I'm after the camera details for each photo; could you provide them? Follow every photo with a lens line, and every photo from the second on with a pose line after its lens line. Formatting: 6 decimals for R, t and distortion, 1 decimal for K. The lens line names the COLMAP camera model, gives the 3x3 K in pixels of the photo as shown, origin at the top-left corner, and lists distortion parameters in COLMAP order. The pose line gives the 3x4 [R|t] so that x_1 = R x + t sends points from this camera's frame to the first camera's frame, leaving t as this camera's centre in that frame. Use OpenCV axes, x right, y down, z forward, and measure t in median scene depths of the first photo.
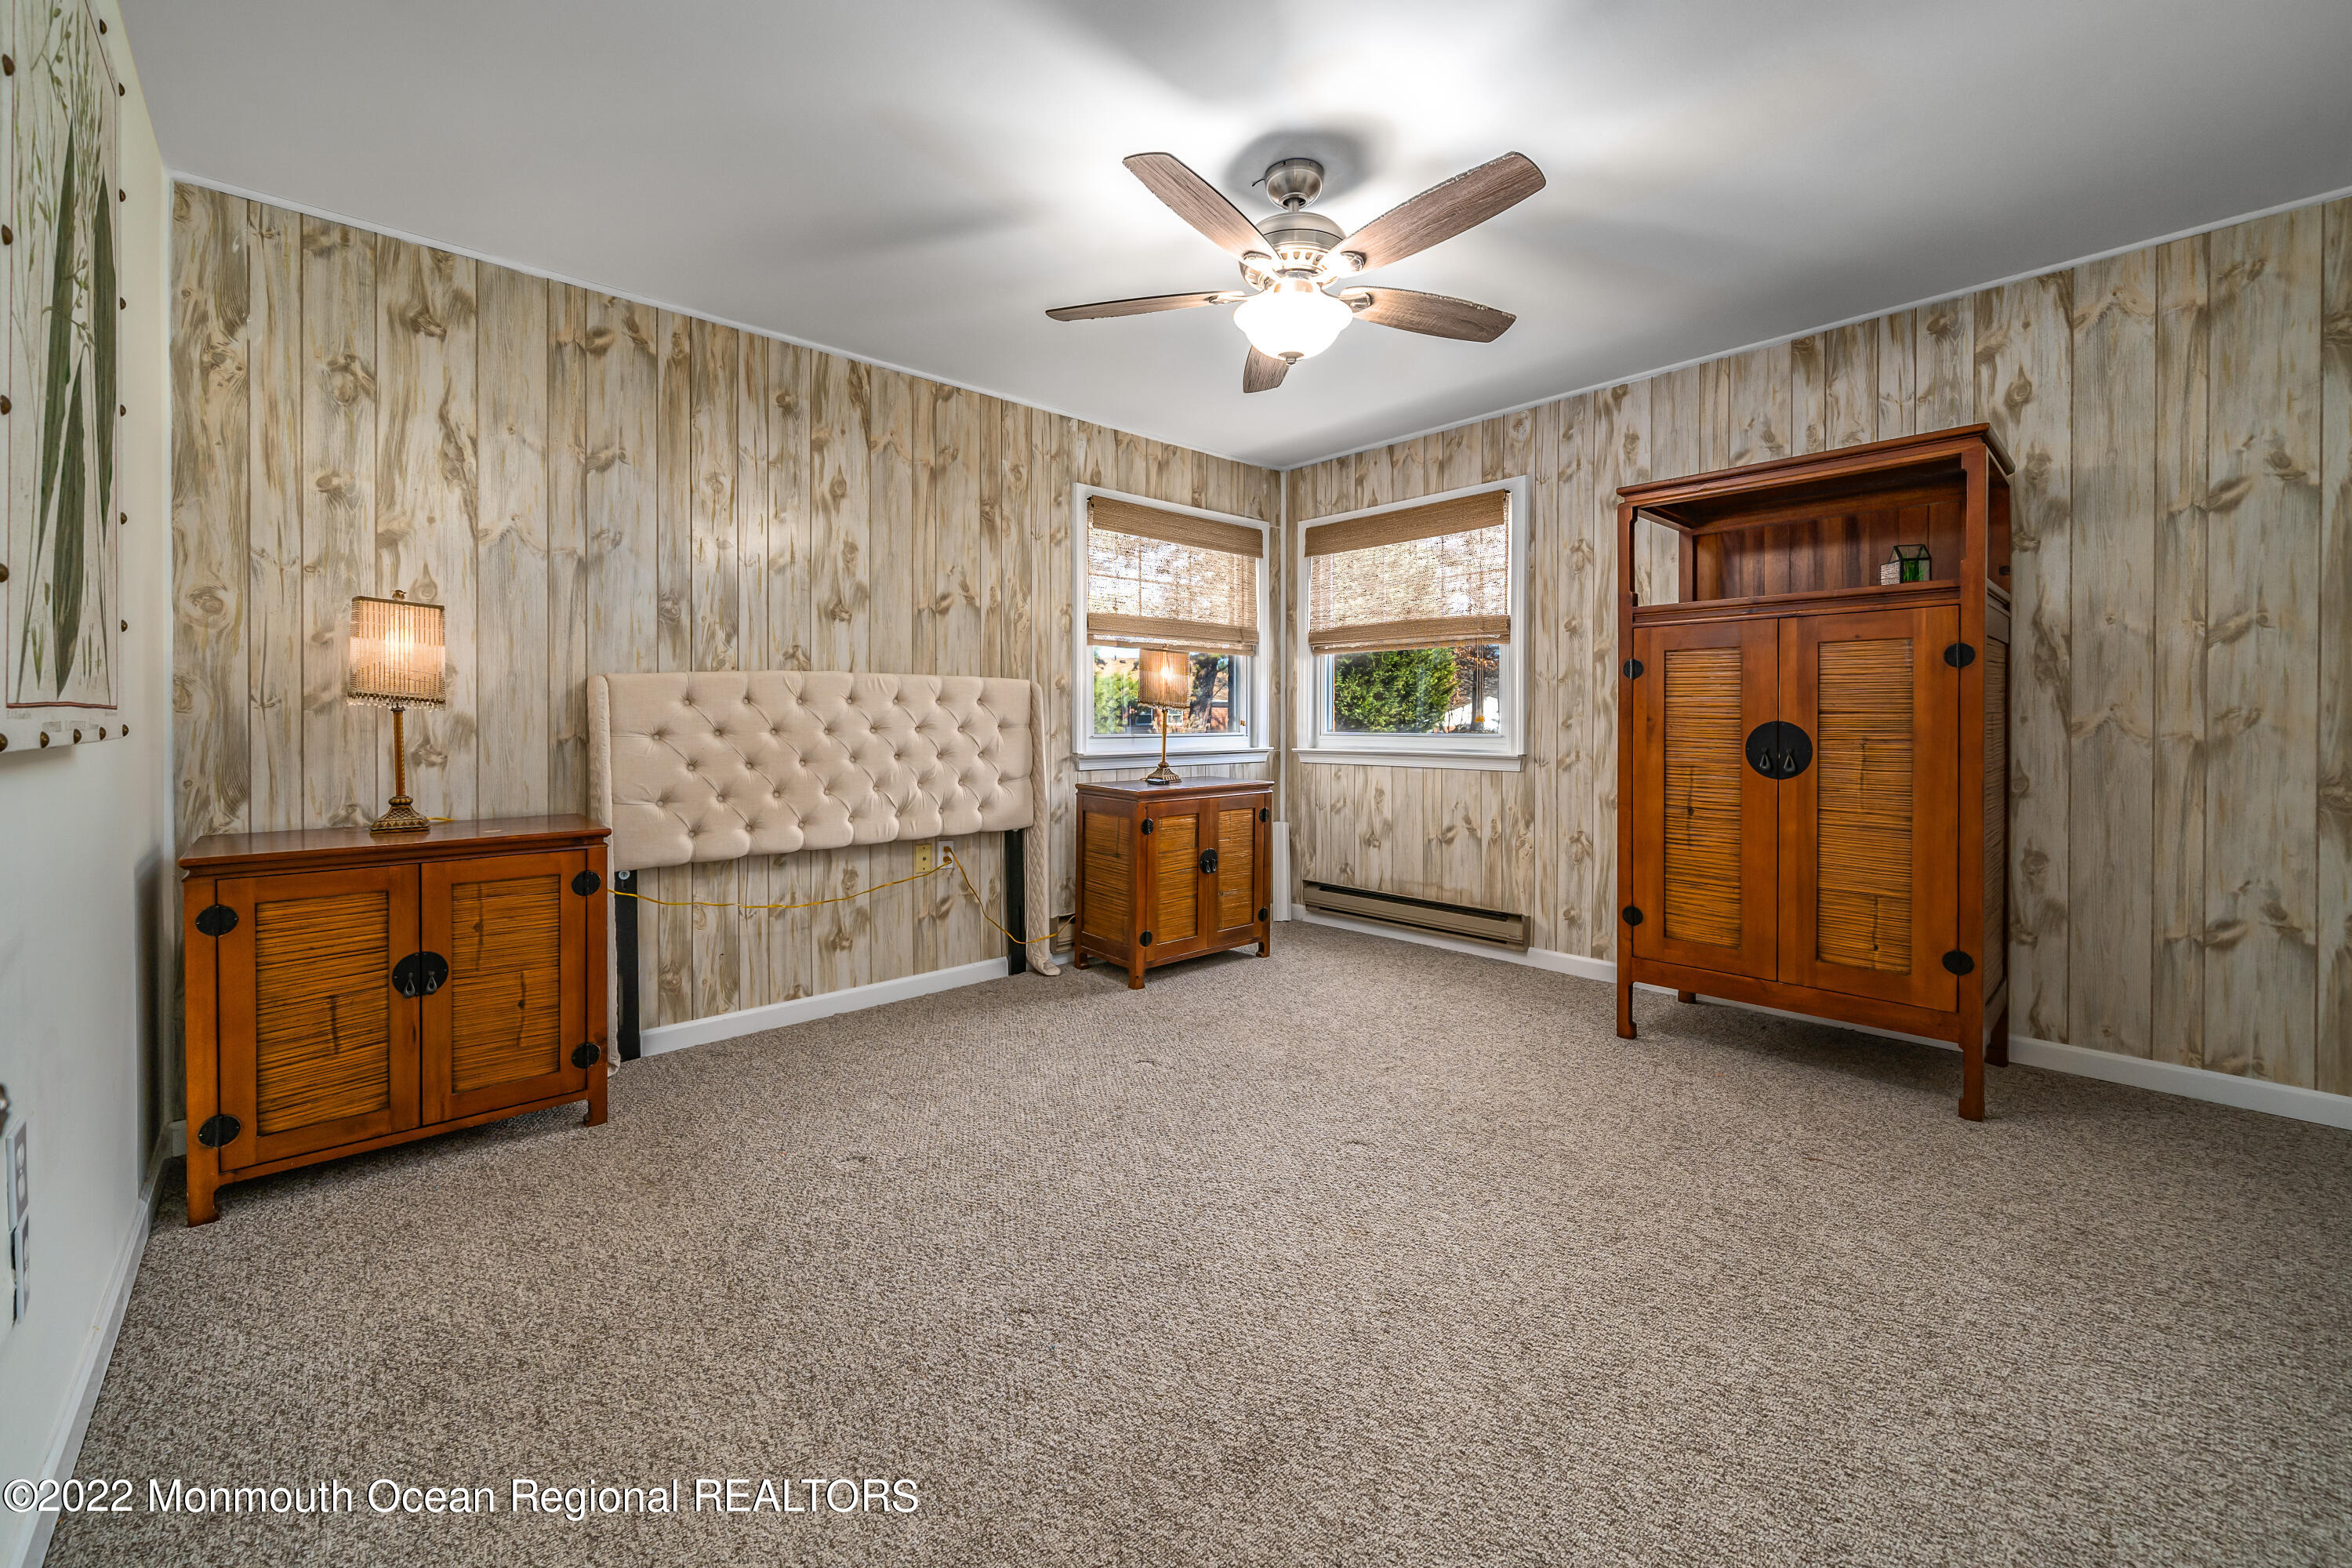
lens RADIAL K [[964.3, 0, 1172.6], [0, 964.3, 719.8], [0, 0, 1]] dist [-0.001477, -0.000322]
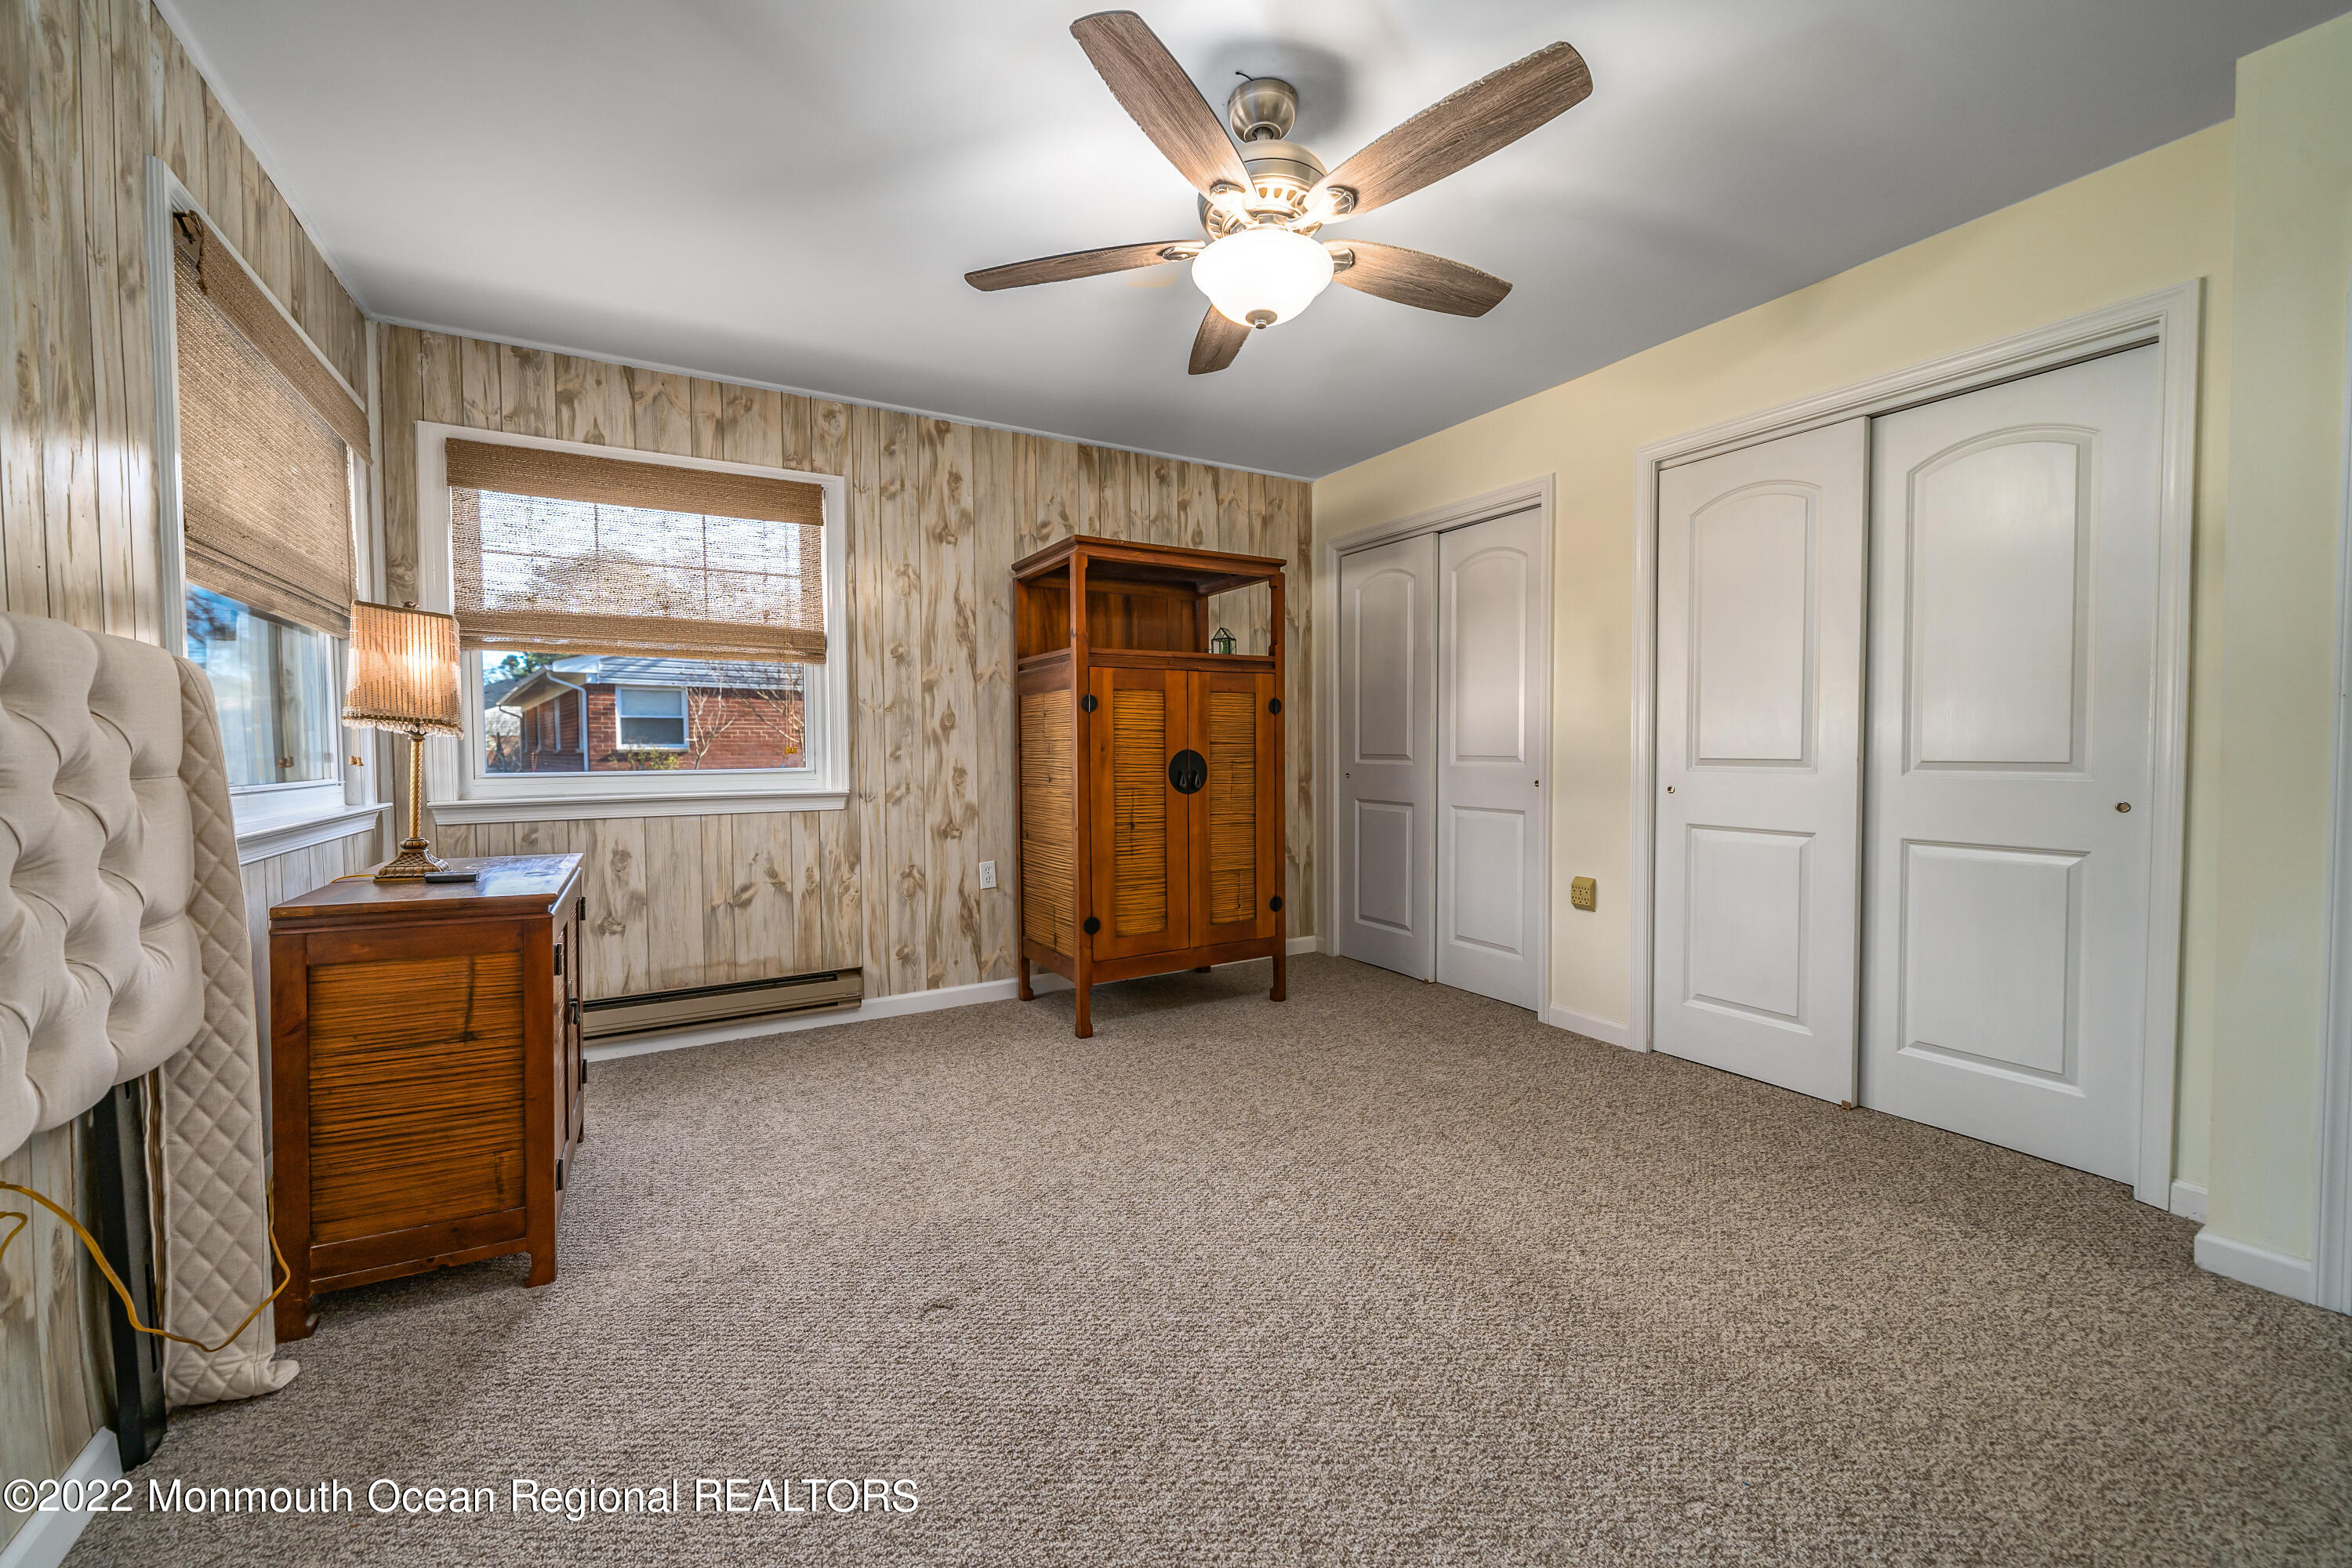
lens RADIAL K [[900.2, 0, 1170.4], [0, 900.2, 774.1], [0, 0, 1]] dist [-0.002421, -0.000197]
pose [[0.208283, -0.028755, 0.977646, -0.412219], [0.008050, 0.999584, 0.027685, 0.000446], [-0.978036, 0.002104, 0.208428, 0.557720]]
